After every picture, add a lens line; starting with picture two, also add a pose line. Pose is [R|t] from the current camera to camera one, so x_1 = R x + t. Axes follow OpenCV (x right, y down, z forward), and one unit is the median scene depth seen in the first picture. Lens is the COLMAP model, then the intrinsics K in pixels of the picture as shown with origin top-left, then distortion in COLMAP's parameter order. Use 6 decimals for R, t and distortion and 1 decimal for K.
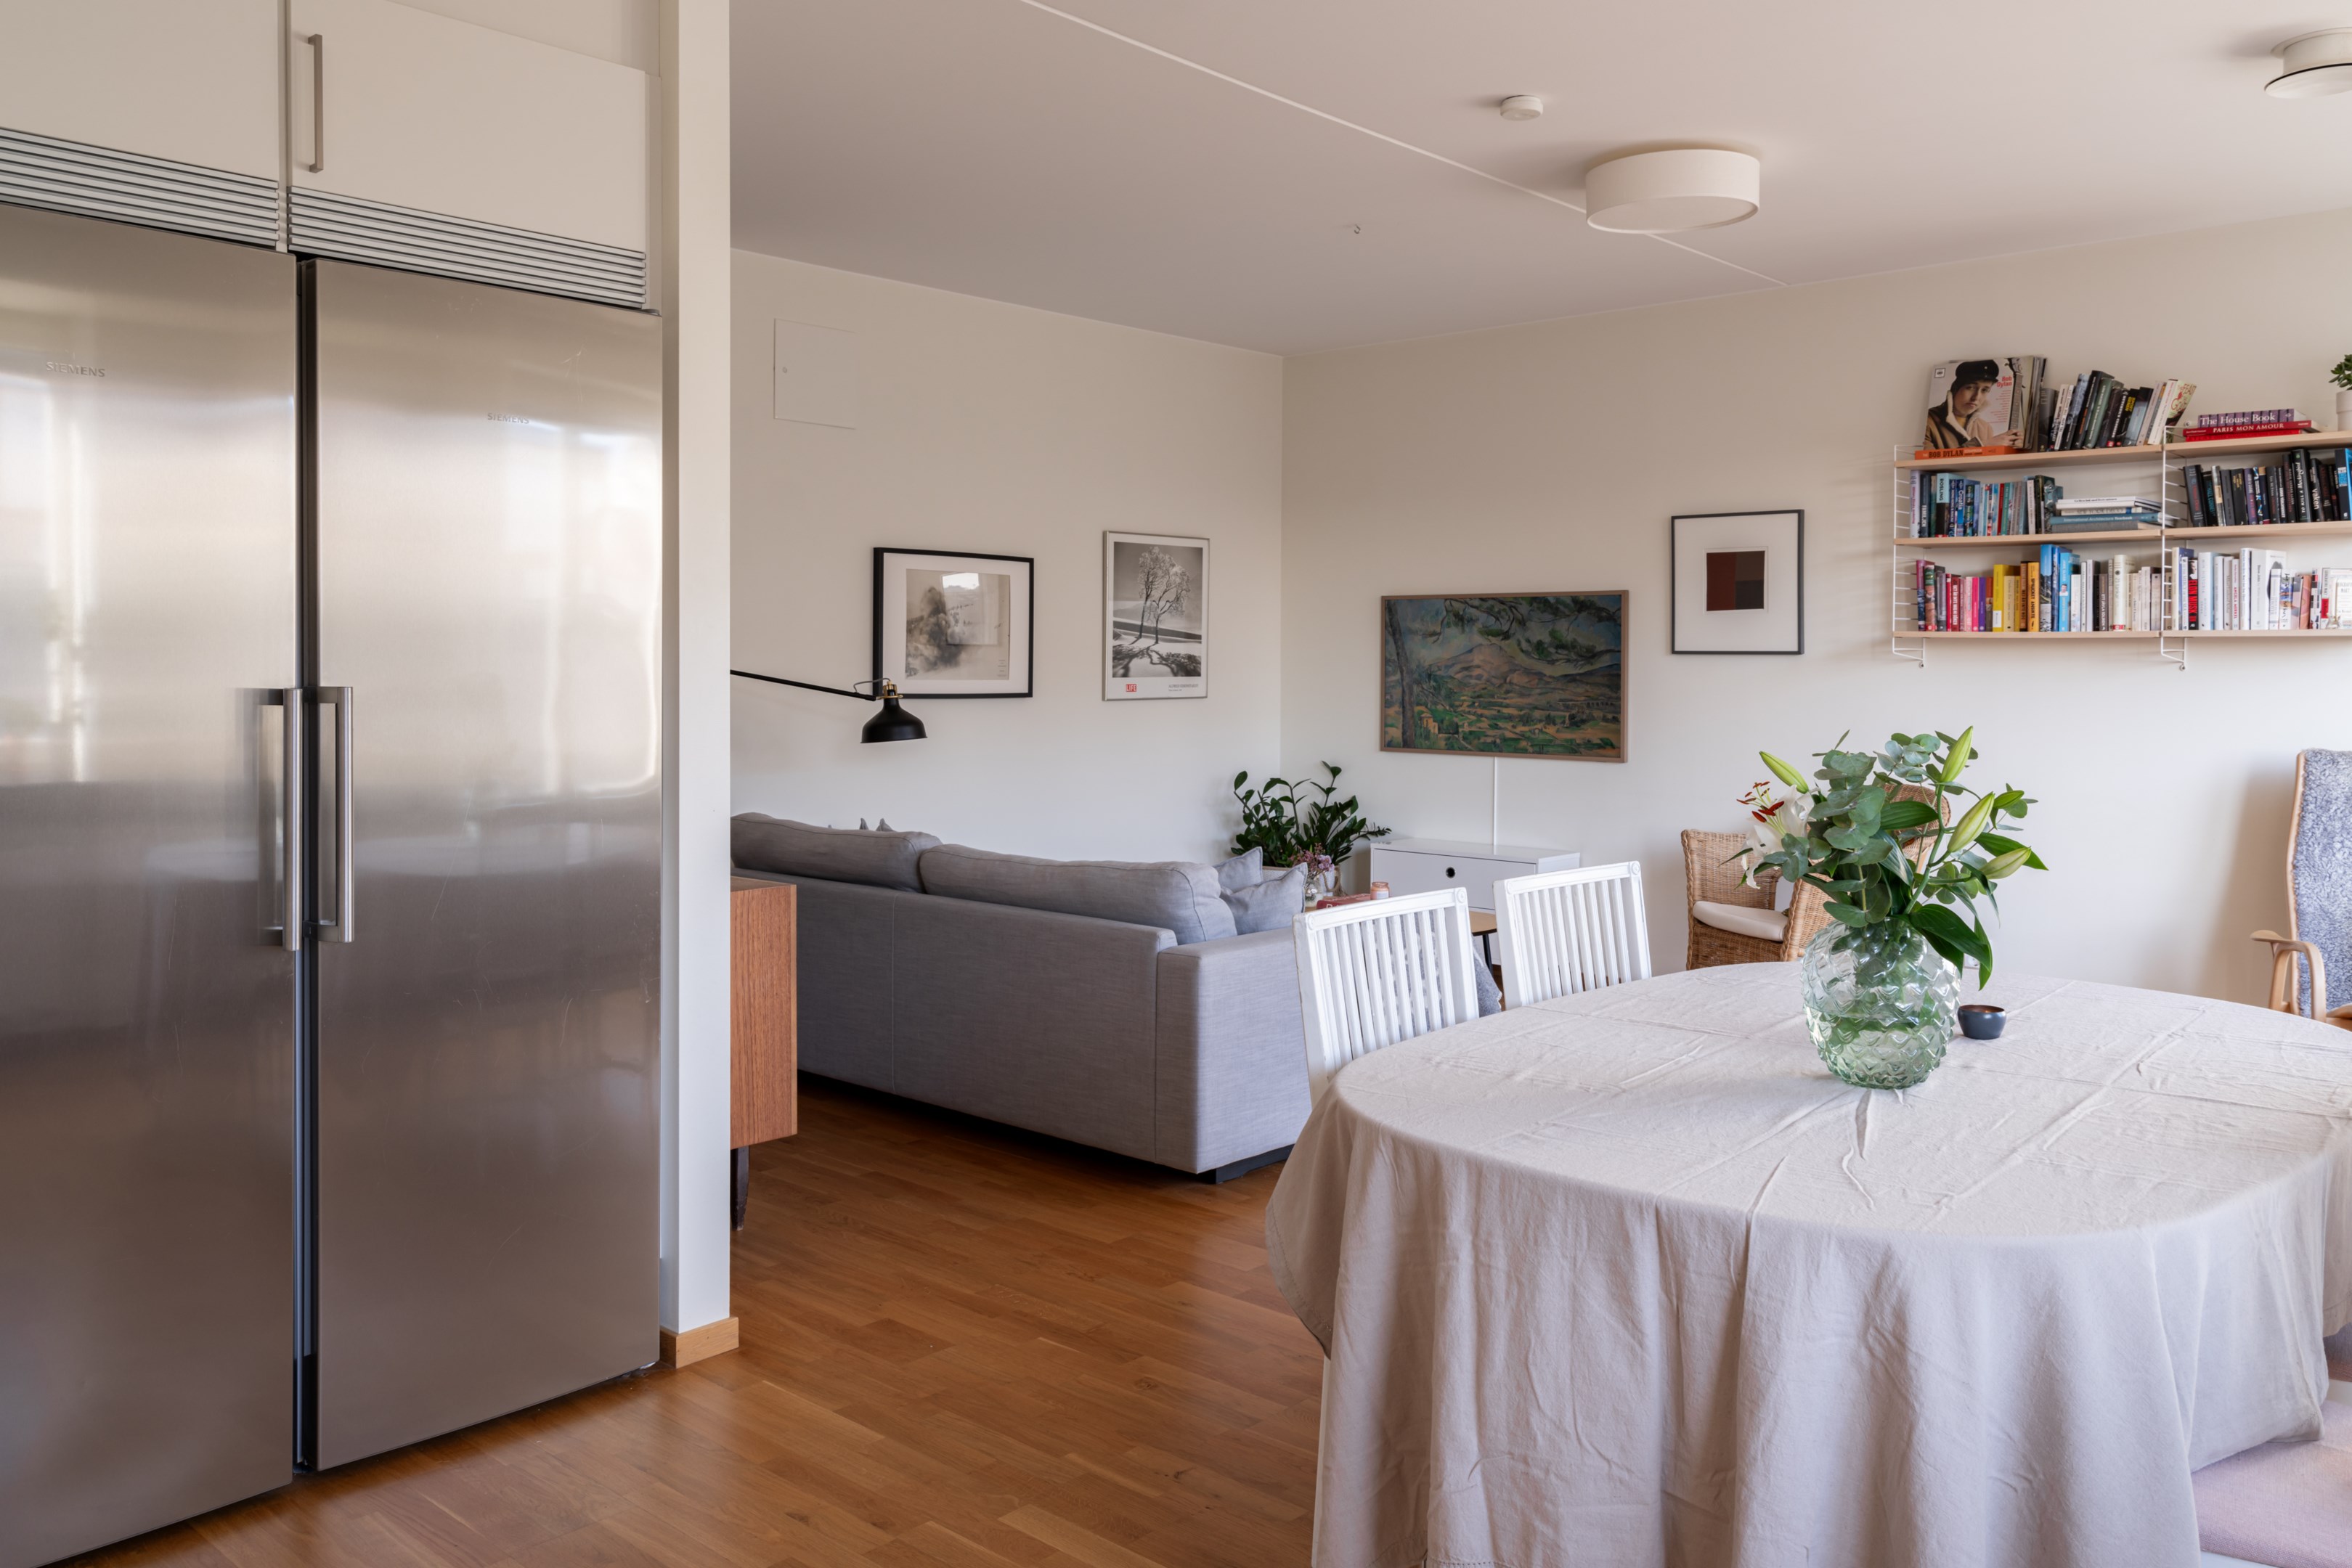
lens RADIAL K [[1781.9, 0, 1173.9], [0, 1781.9, 715.2], [0, 0, 1]] dist [0.001756, -0.002049]
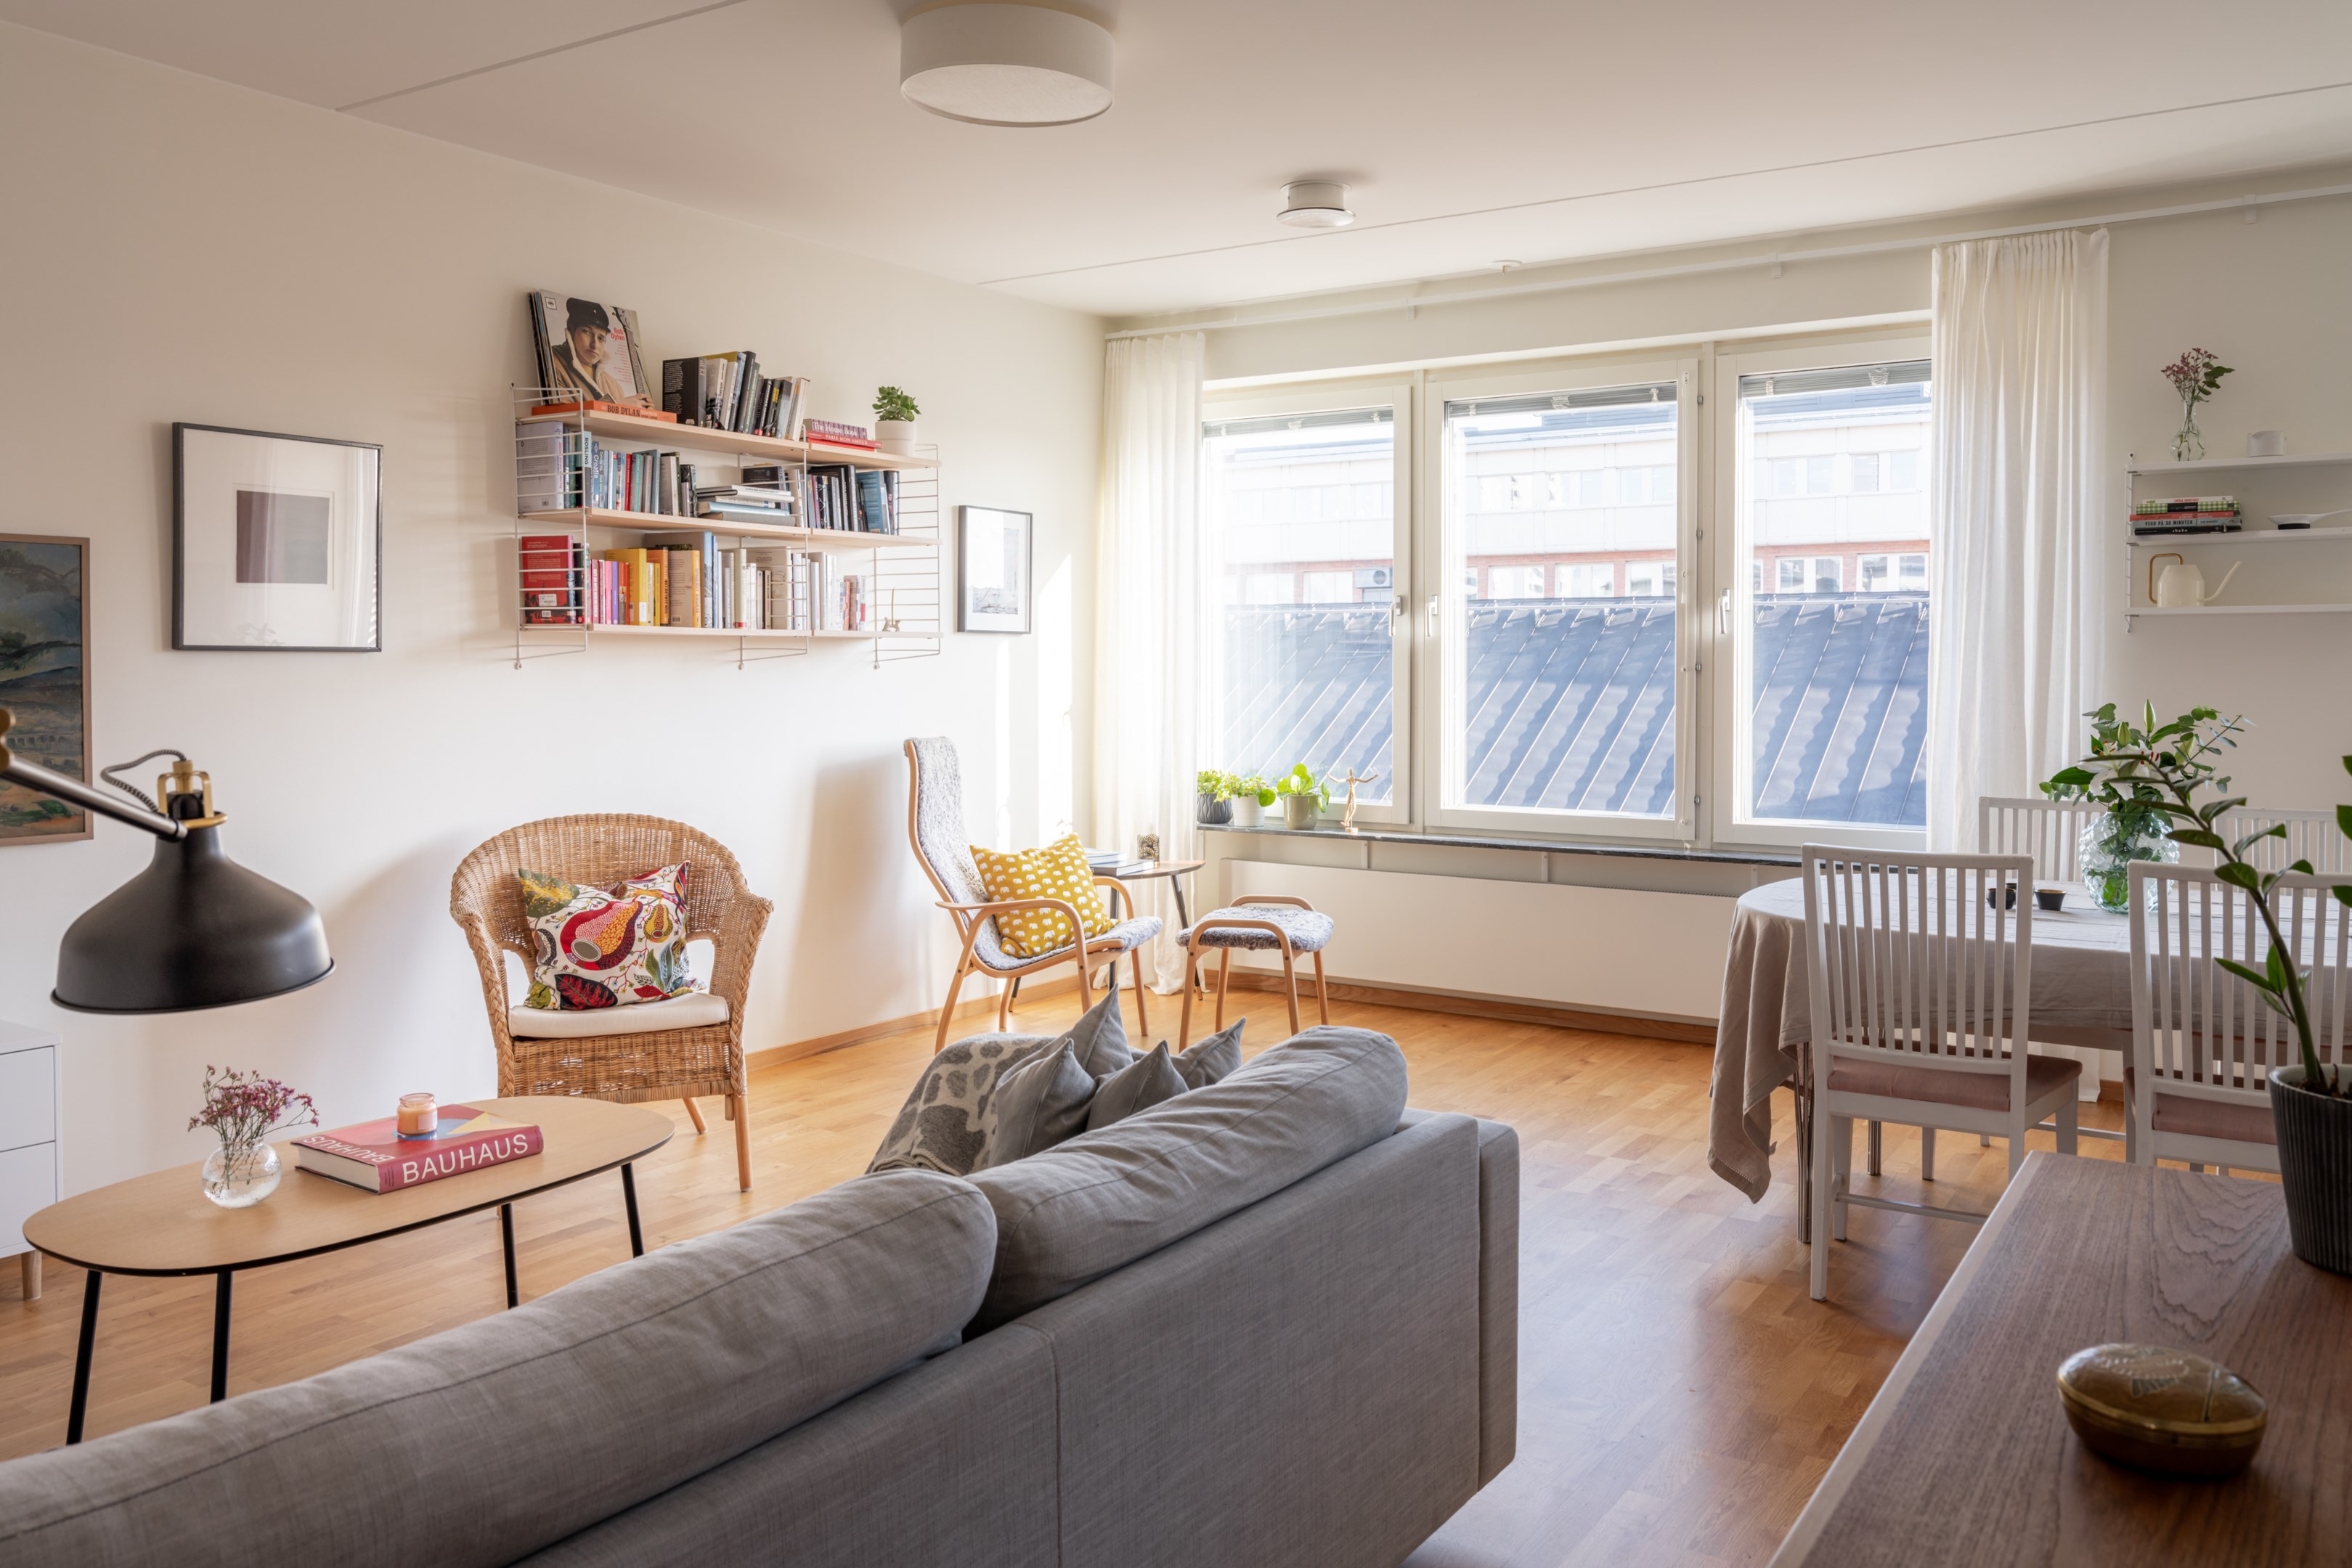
lens RADIAL K [[1781.9, 0, 1188.9], [0, 1781.9, 761.5], [0, 0, 1]] dist [-0.061630, 0.082172]
pose [[-0.164687, -0.059917, 0.984524, -0.401044], [0.027148, 0.997500, 0.065248, -0.028454], [-0.985972, 0.037473, -0.162649, 0.821230]]
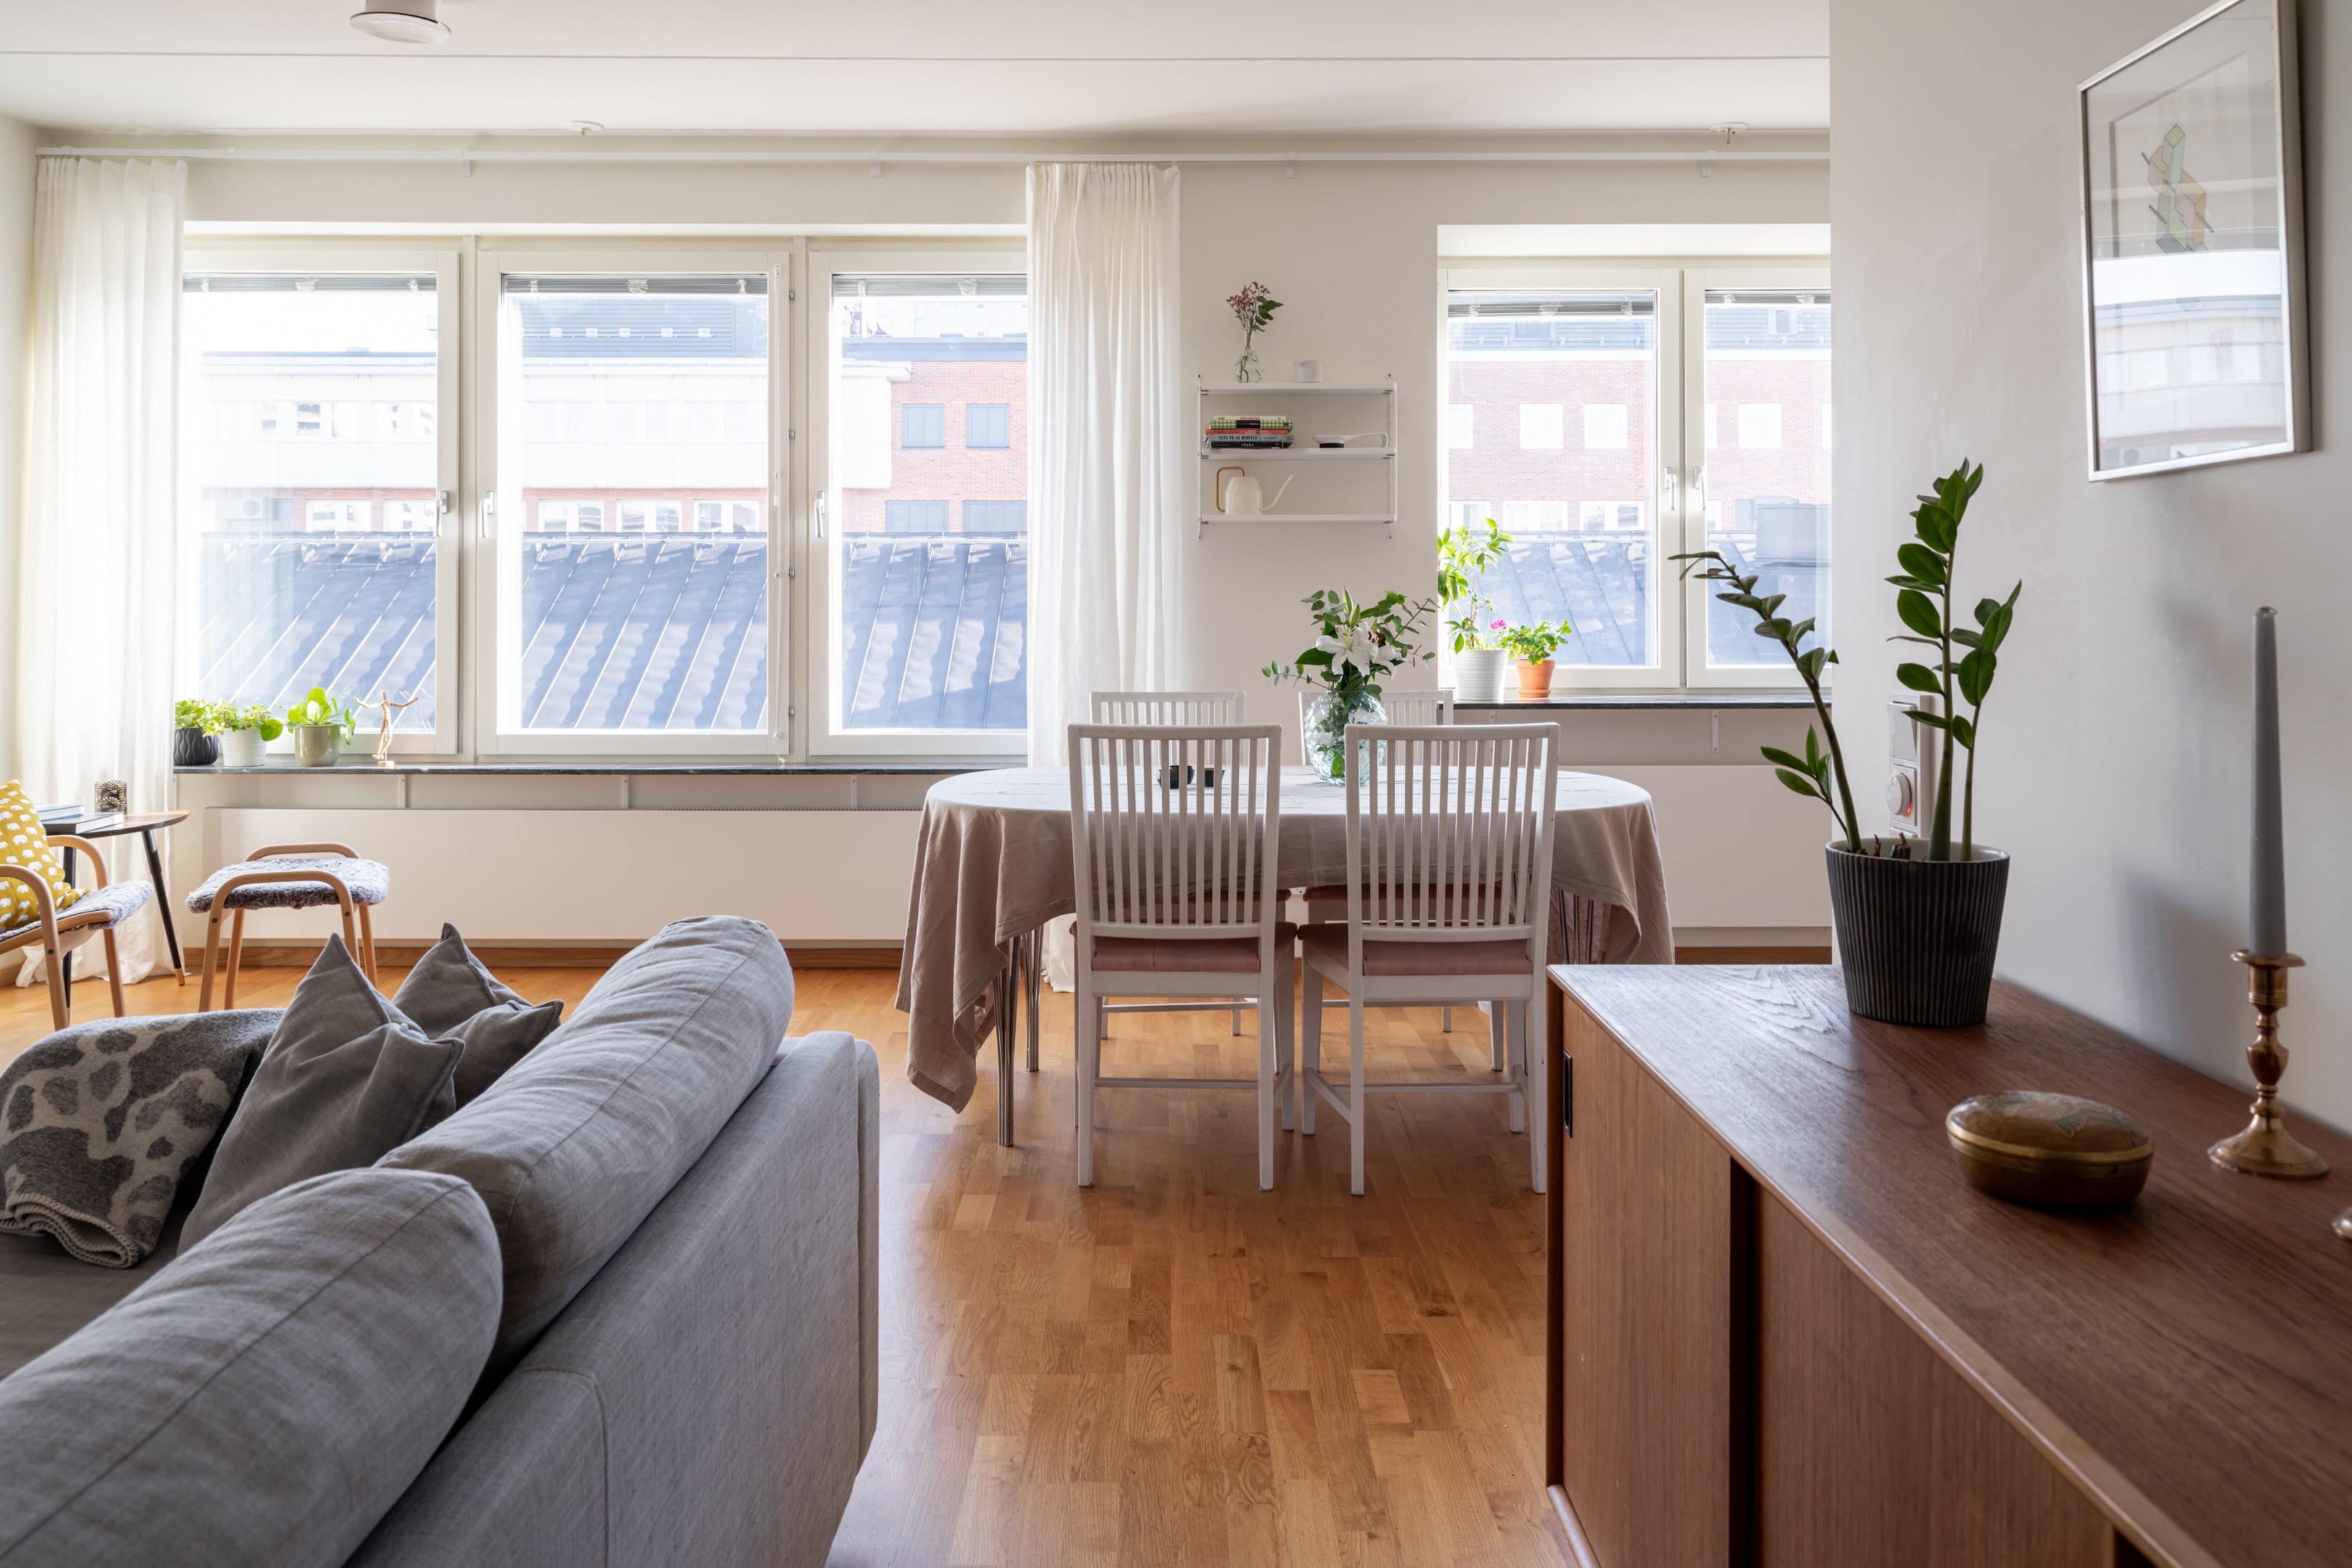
lens RADIAL K [[1811.0, 0, 1223.5], [0, 1811.0, 608.3], [0, 0, 1]] dist [0.002122, -0.006641]
pose [[-0.687083, -0.008323, 0.726532, -0.334091], [0.017137, 0.999471, 0.027656, -0.012606], [-0.726377, 0.031452, -0.686576, 0.875764]]
